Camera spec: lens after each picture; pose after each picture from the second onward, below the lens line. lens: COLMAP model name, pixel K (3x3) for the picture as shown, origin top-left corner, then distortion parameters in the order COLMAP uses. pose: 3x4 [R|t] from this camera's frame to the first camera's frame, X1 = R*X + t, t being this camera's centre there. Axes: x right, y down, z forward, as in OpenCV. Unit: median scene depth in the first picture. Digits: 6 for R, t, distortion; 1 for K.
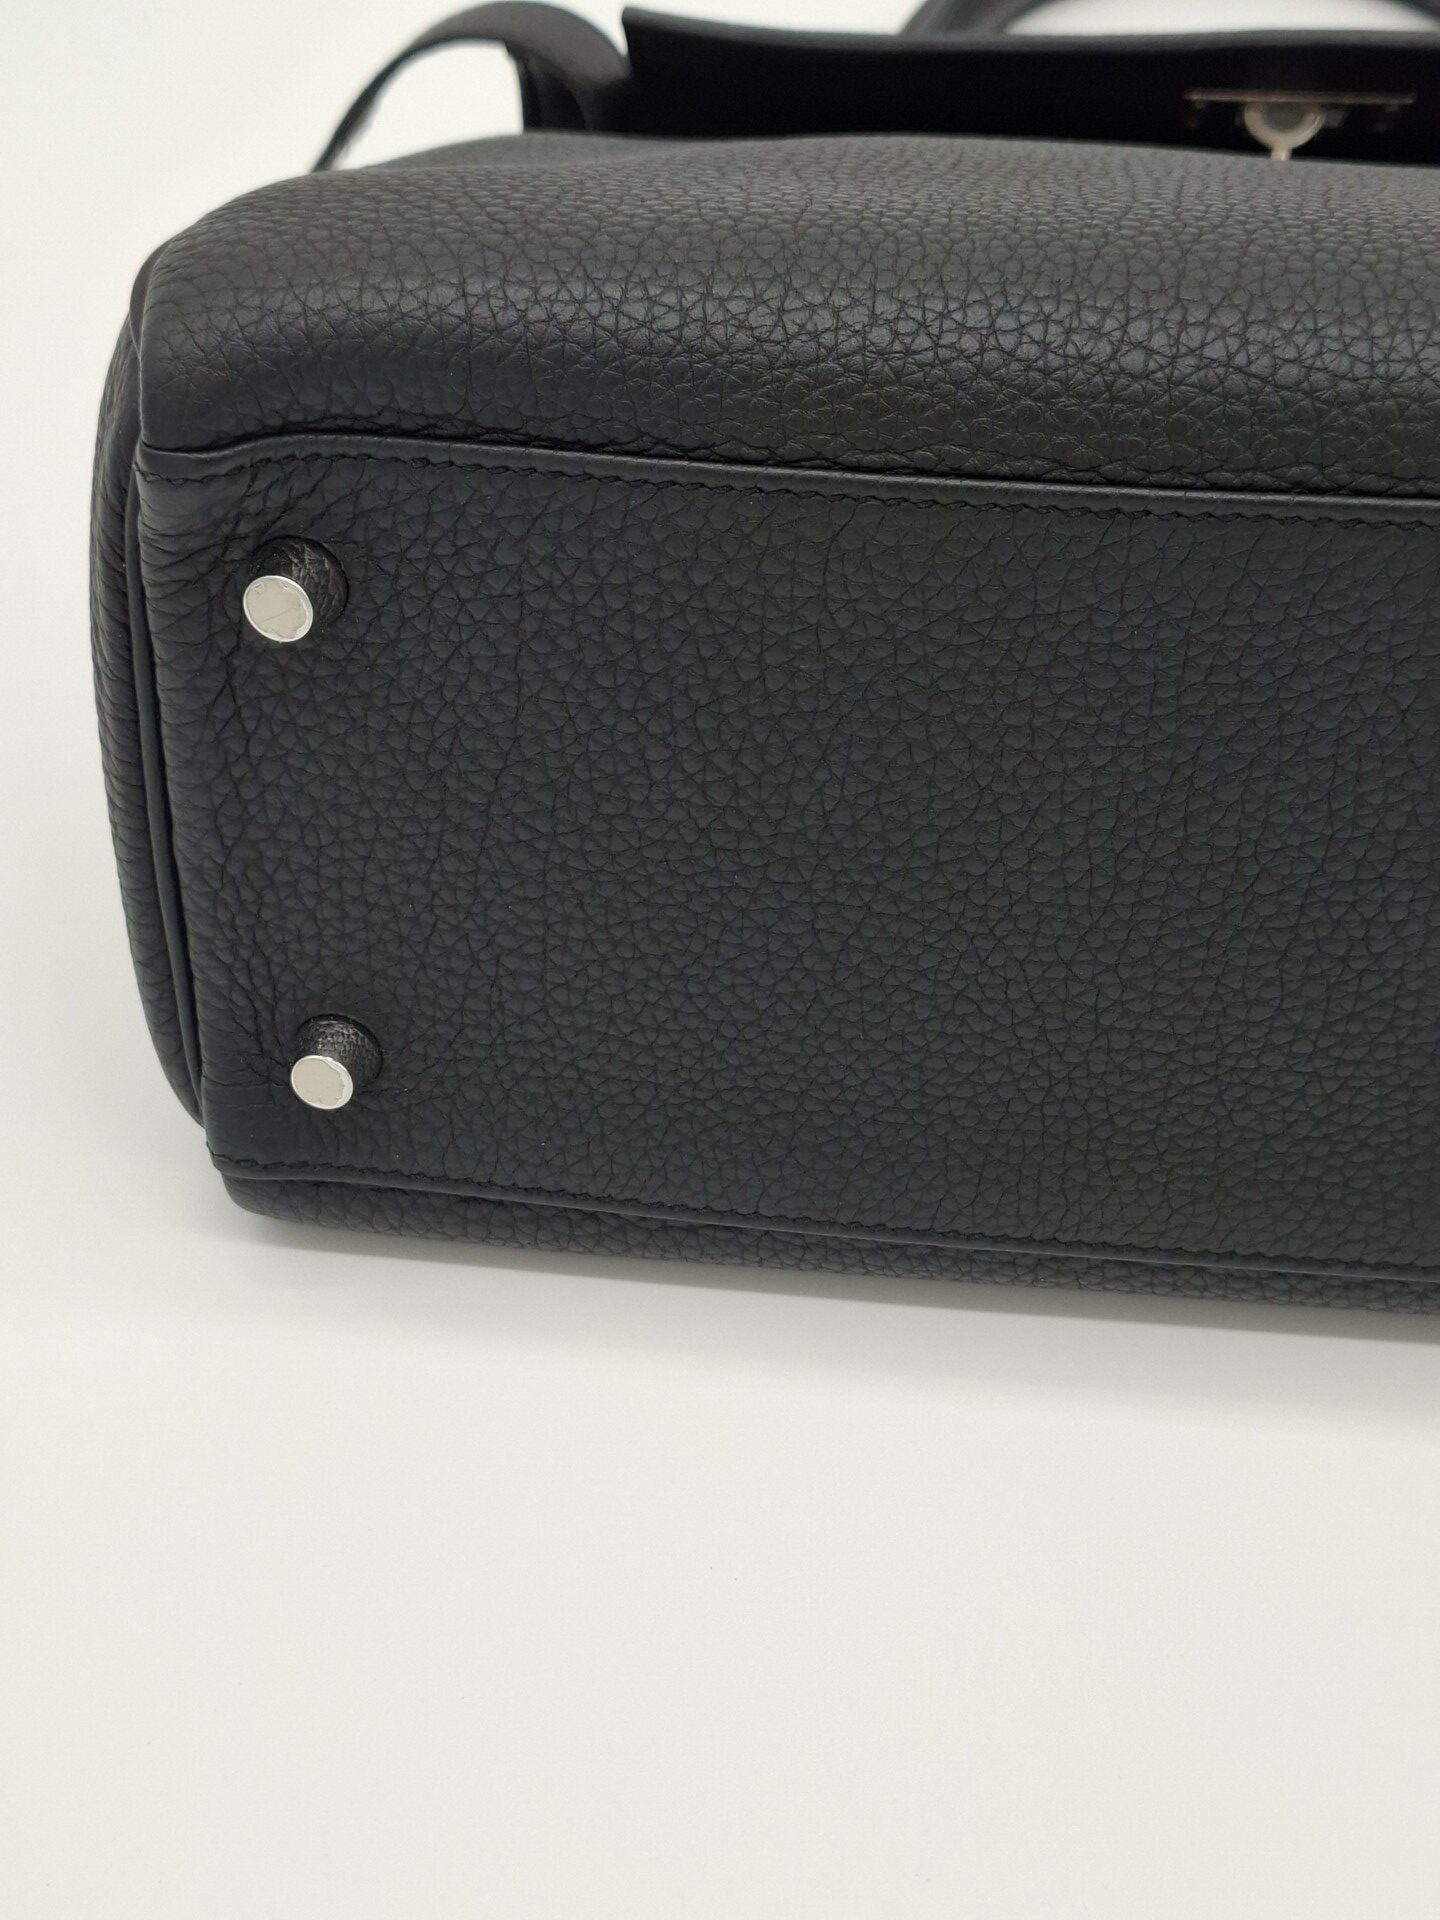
lens RADIAL K [[1326.1, 0, 720.0], [0, 1326.1, 960.0], [0, 0, 1]] dist [0.047967, -0.002543]
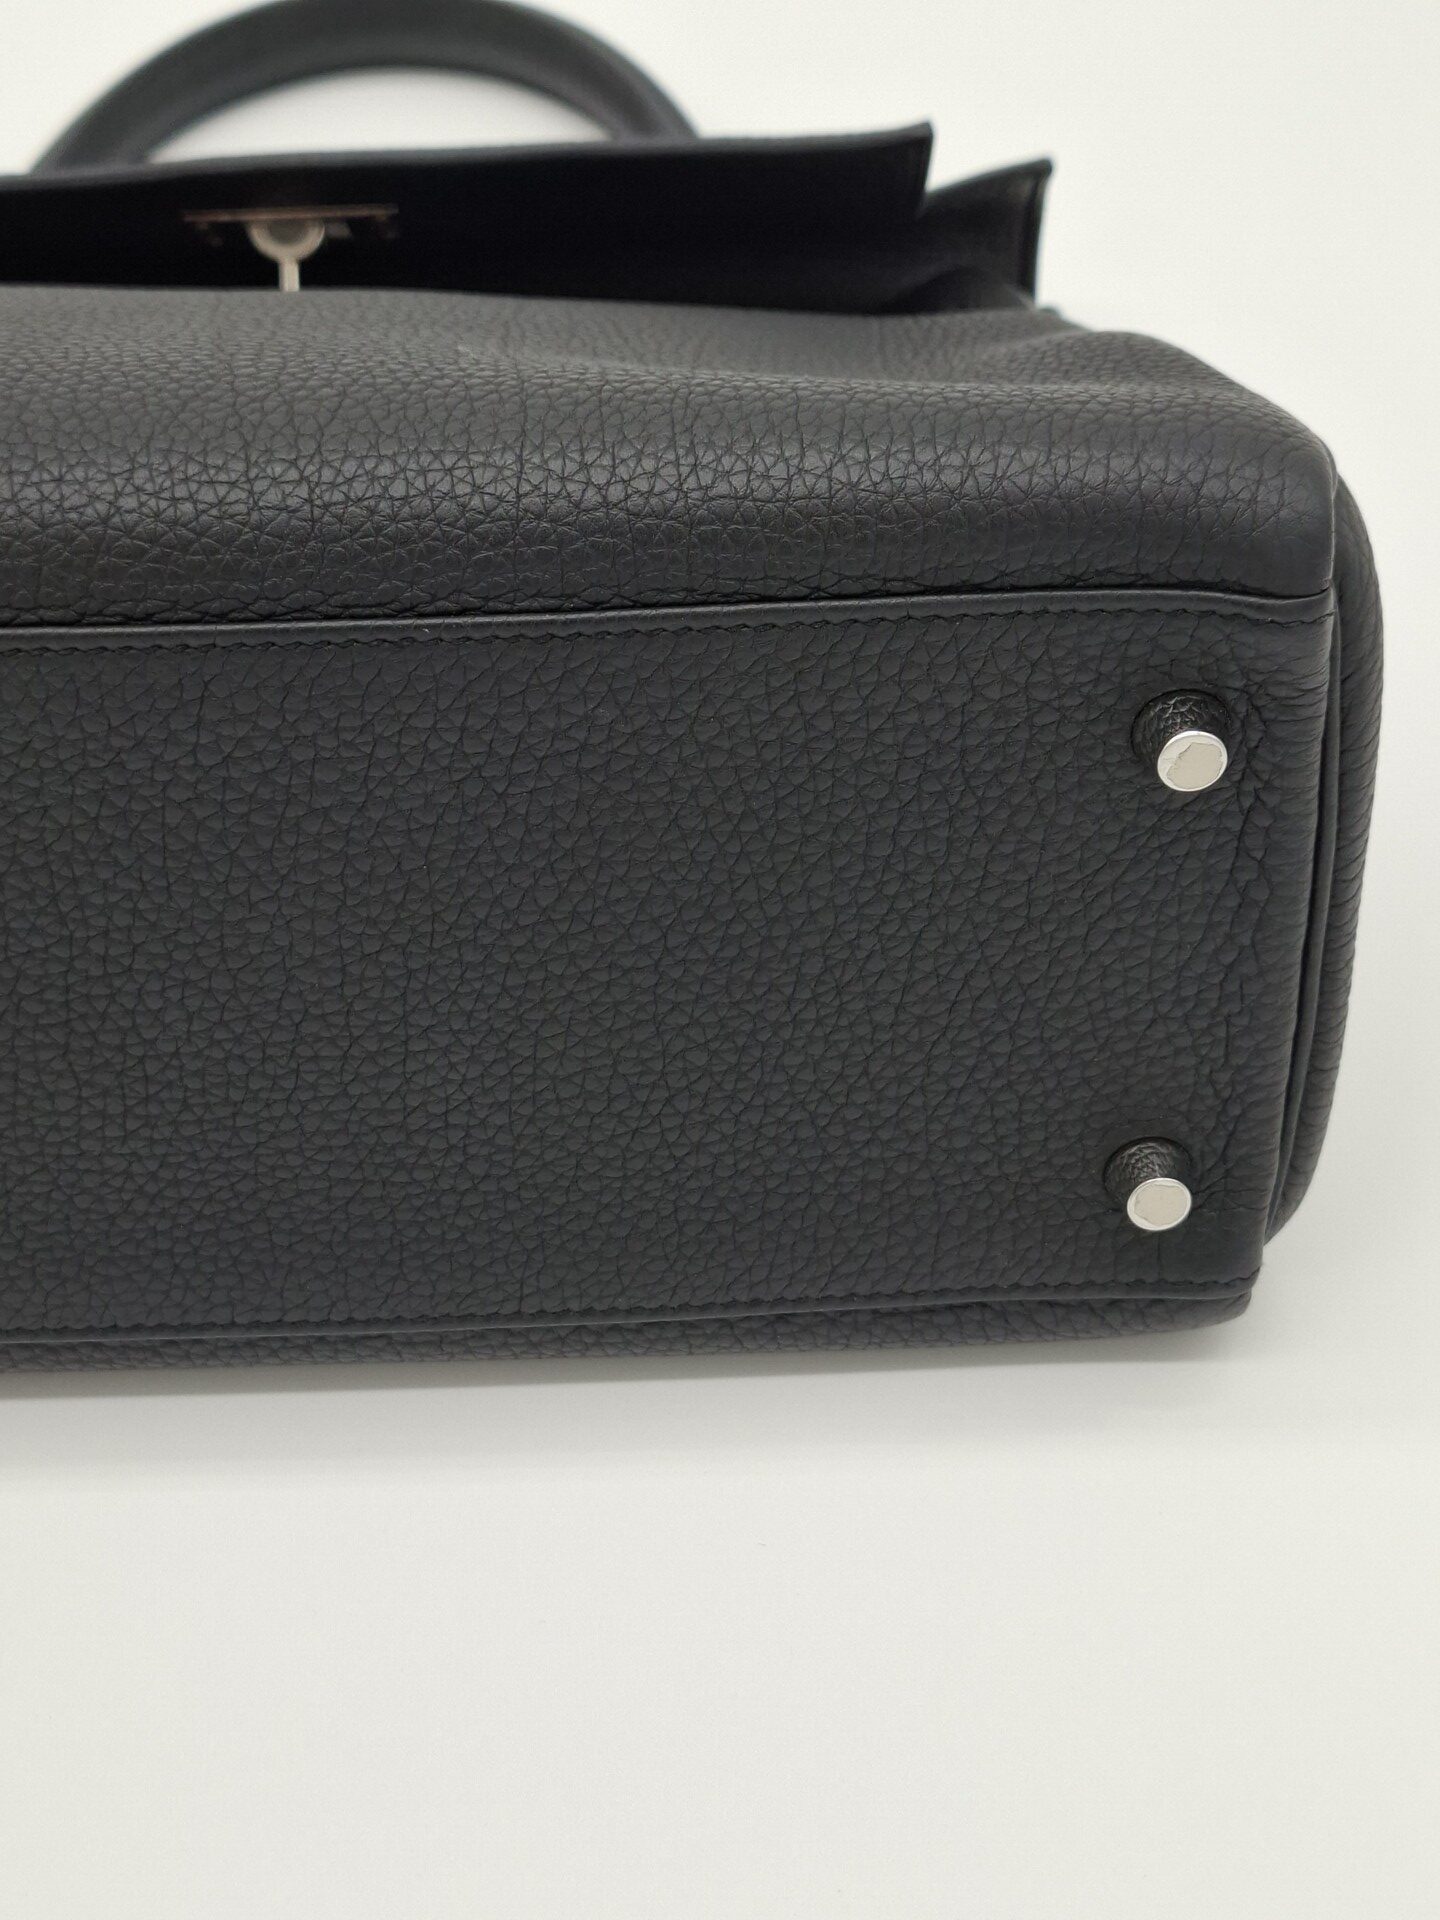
lens RADIAL K [[1265.4, 0, 719.4], [0, 1265.4, 1041.7], [0, 0, 1]] dist [-0.001166, 0.102655]
pose [[0.996011, -0.086177, -0.023138, 0.938658], [0.085603, 0.996022, -0.024755, 0.059529], [0.025179, 0.022675, 0.999426, -0.018363]]
